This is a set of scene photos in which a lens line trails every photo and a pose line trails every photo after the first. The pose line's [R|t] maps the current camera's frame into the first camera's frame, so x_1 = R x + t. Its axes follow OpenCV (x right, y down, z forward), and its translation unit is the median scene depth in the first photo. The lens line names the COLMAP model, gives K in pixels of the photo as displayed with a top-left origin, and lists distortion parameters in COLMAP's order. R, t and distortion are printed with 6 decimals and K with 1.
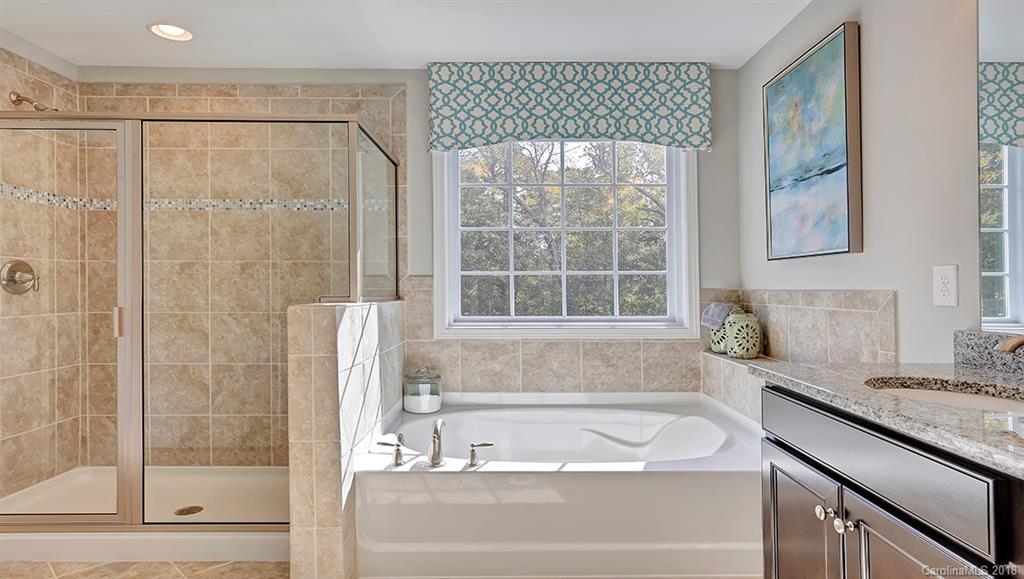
lens RADIAL K [[589.2, 0, 510.0], [0, 589.2, 283.1], [0, 0, 1]] dist [-0.014731, 0.010721]
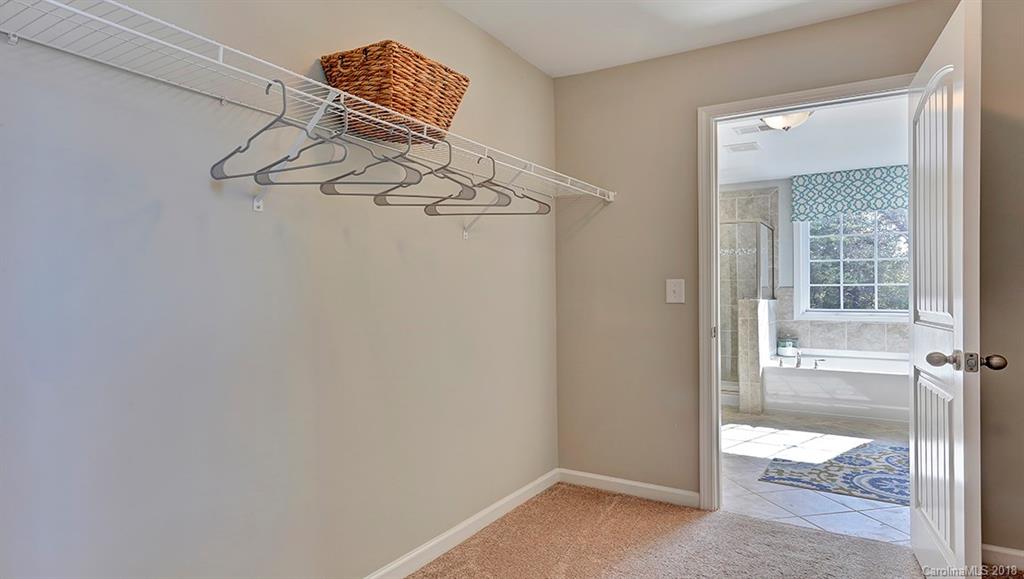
lens RADIAL K [[589.2, 0, 503.5], [0, 589.2, 302.6], [0, 0, 1]] dist [-0.014731, 0.010721]
pose [[0.848943, 0.005210, -0.528459, 0.079513], [0.004825, 0.999833, 0.017608, 0.000452], [0.528463, -0.017498, 0.848776, -1.143337]]
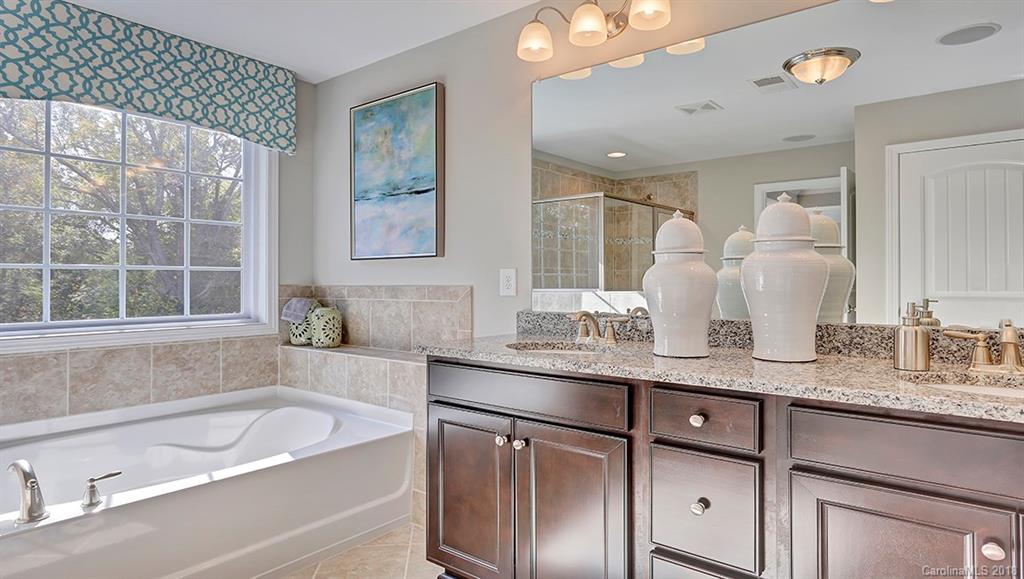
lens RADIAL K [[589.2, 0, 526.1], [0, 589.2, 266.6], [0, 0, 1]] dist [-0.014731, 0.010721]
pose [[0.619022, 0.019034, 0.785143, -0.231522], [-0.003445, 0.999762, -0.021521, -0.001682], [-0.785366, 0.010618, 0.618940, 0.019691]]
